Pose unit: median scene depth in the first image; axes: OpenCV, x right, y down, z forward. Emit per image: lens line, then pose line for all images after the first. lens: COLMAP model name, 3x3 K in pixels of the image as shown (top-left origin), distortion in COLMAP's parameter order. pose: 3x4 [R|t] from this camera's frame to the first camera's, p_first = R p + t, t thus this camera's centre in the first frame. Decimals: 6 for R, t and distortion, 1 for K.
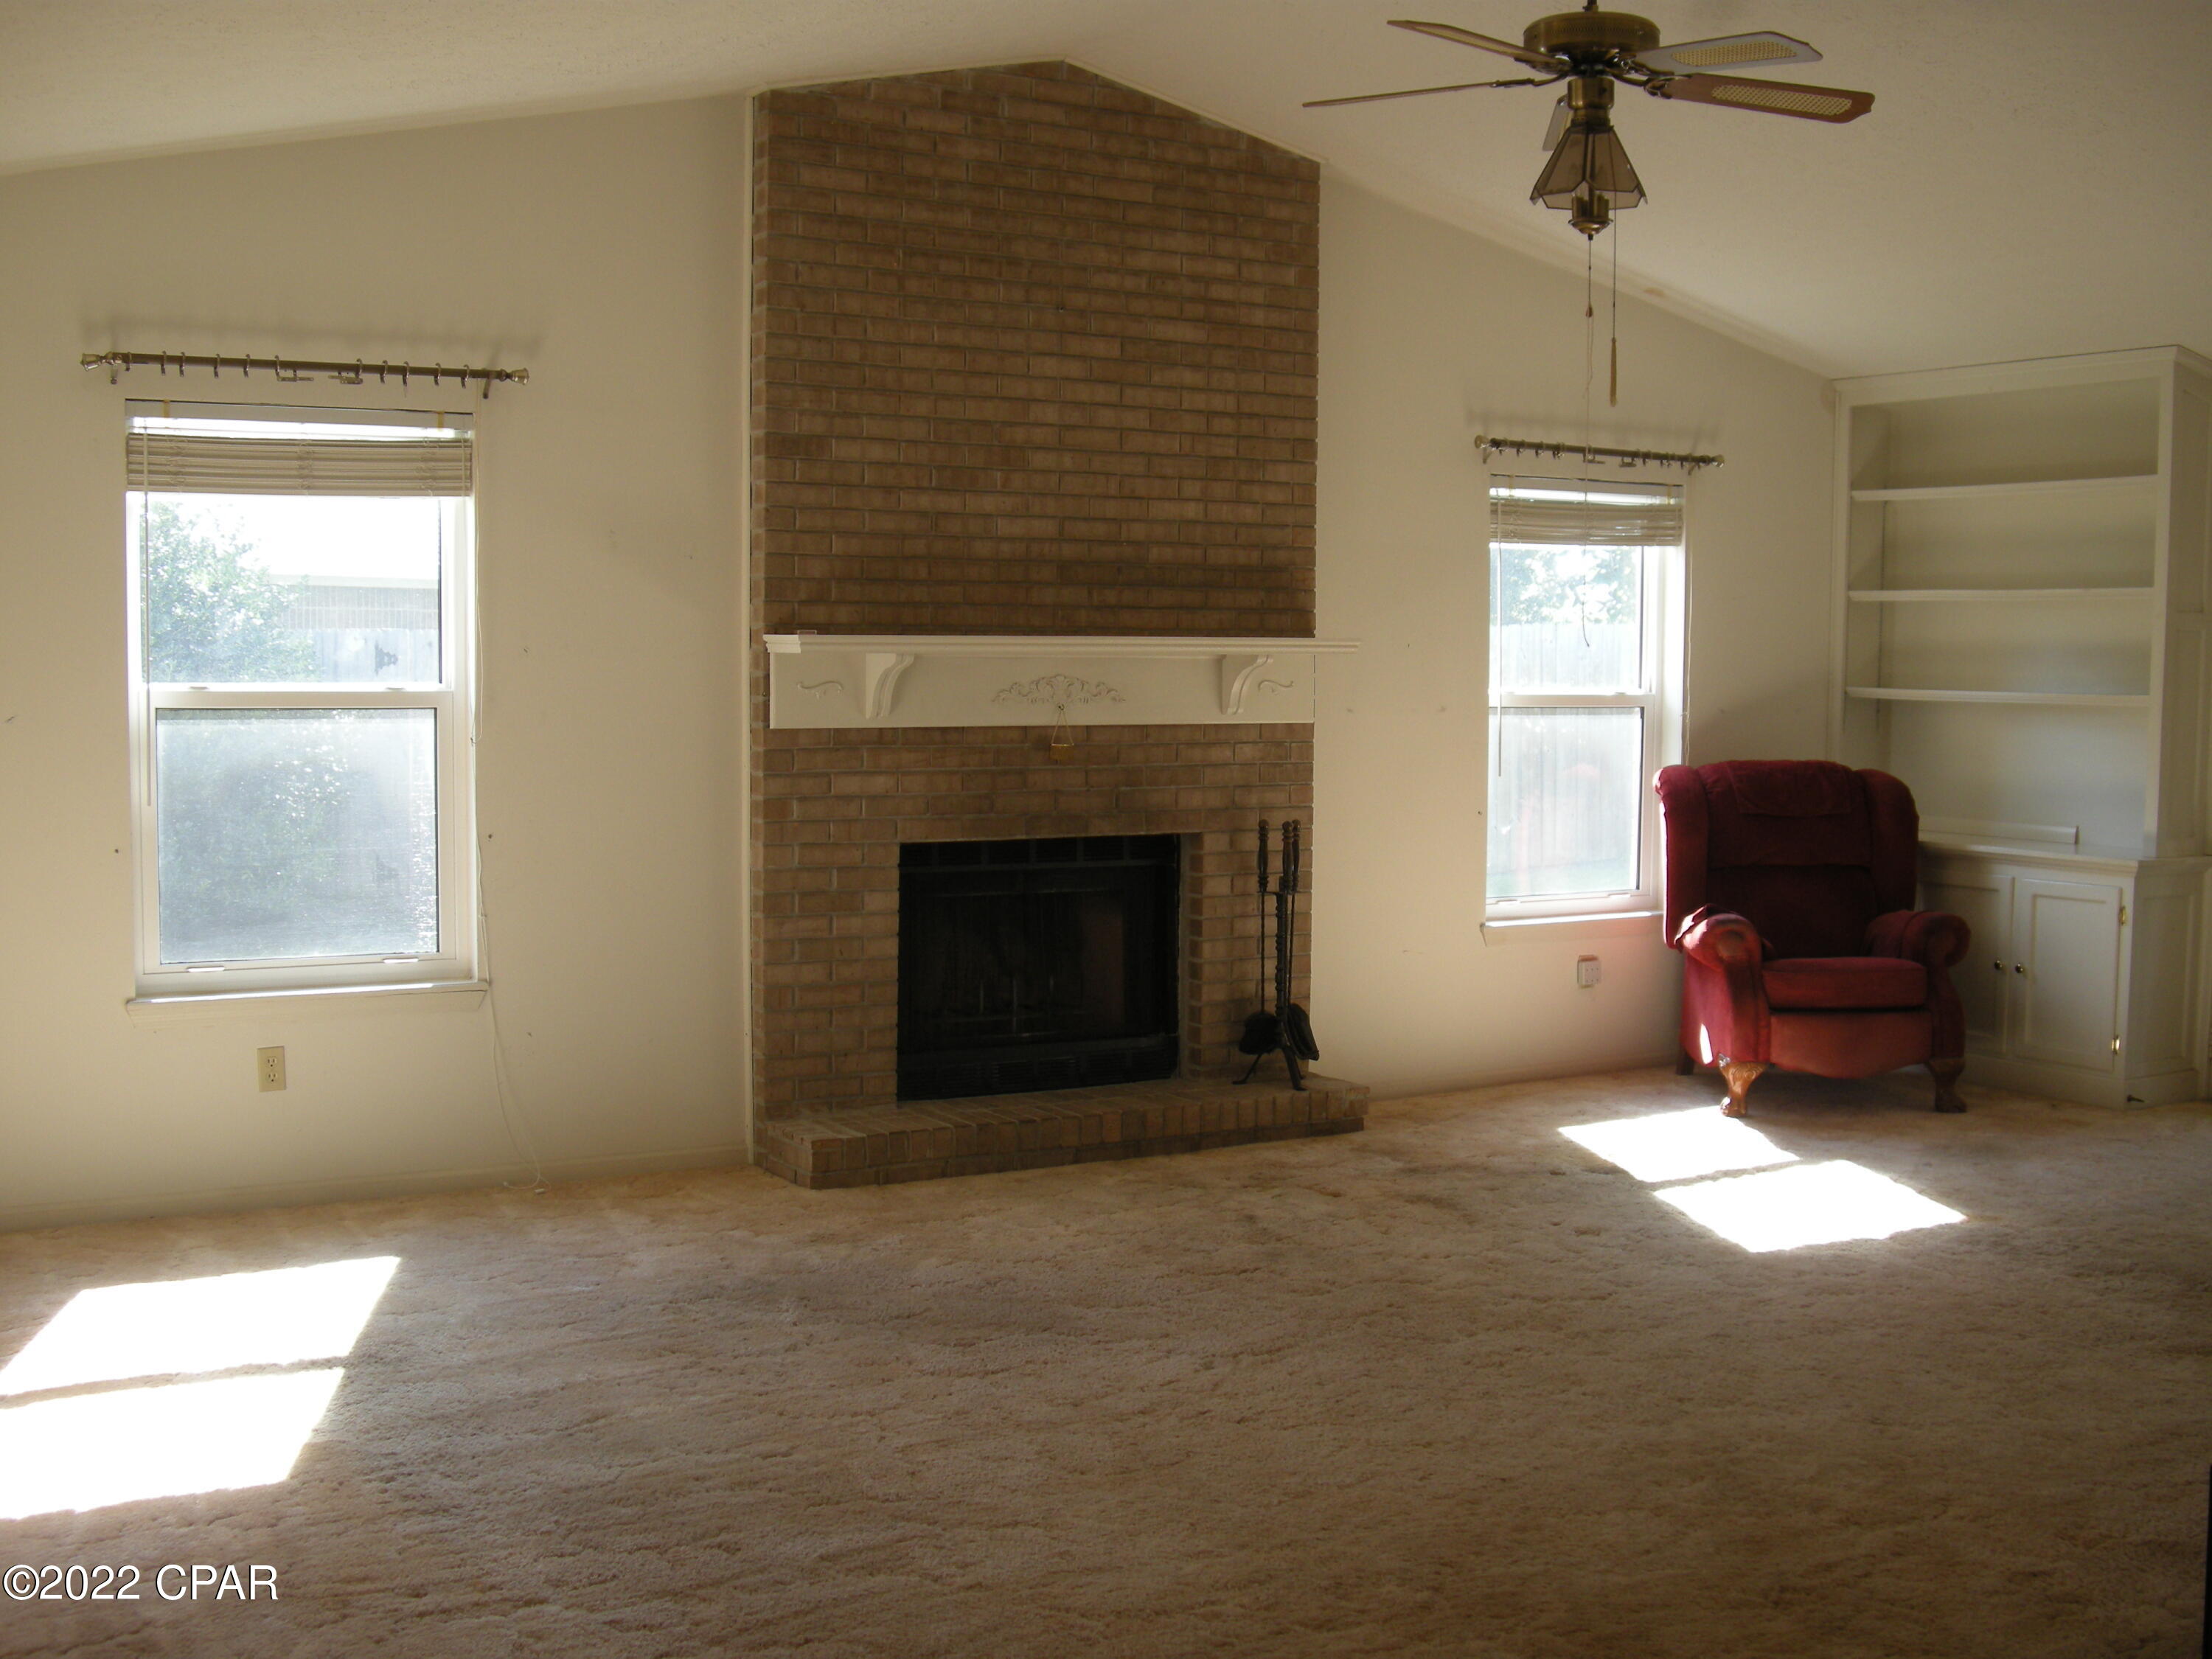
lens RADIAL K [[2397.2, 0, 993.3], [0, 2397.2, 834.9], [0, 0, 1]] dist [-0.169088, 0.088026]
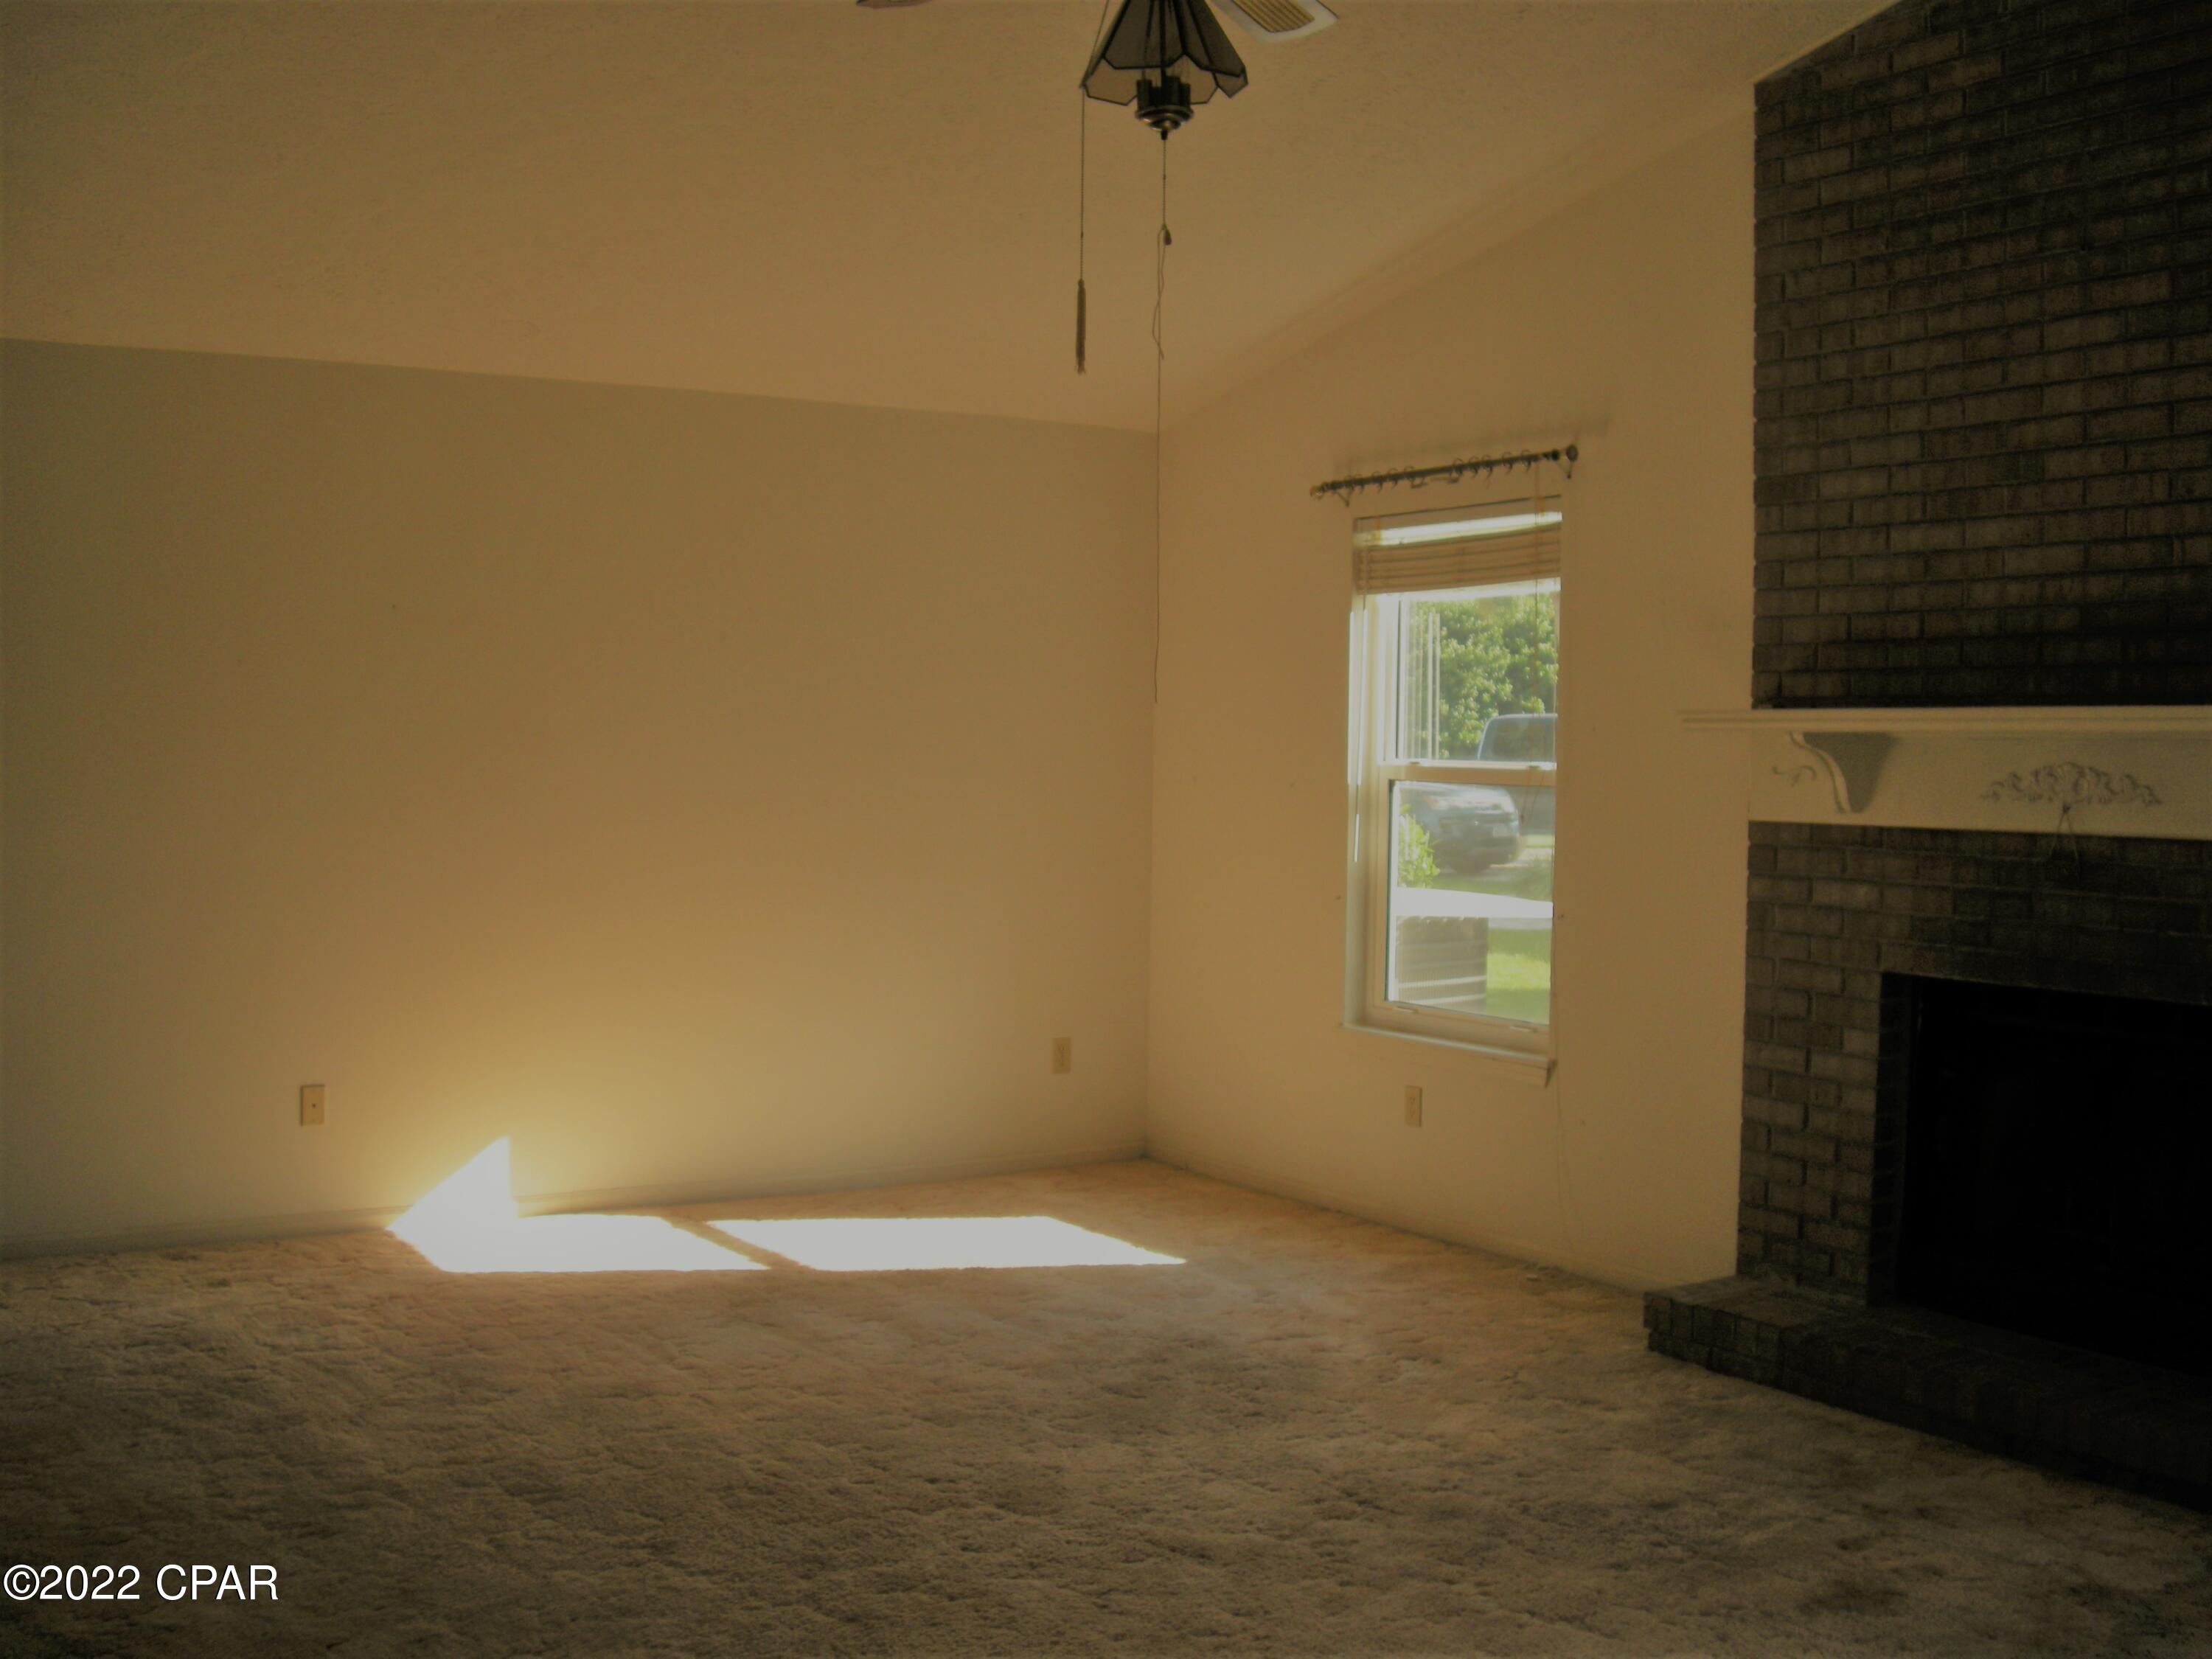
lens RADIAL K [[2397.2, 0, 993.3], [0, 2397.2, 834.9], [0, 0, 1]] dist [-0.169088, 0.088026]
pose [[0.030969, 0.033276, -0.998966, 0.726110], [-0.086055, 0.995823, 0.030504, -0.040285], [0.995809, 0.085021, 0.033704, 0.680518]]
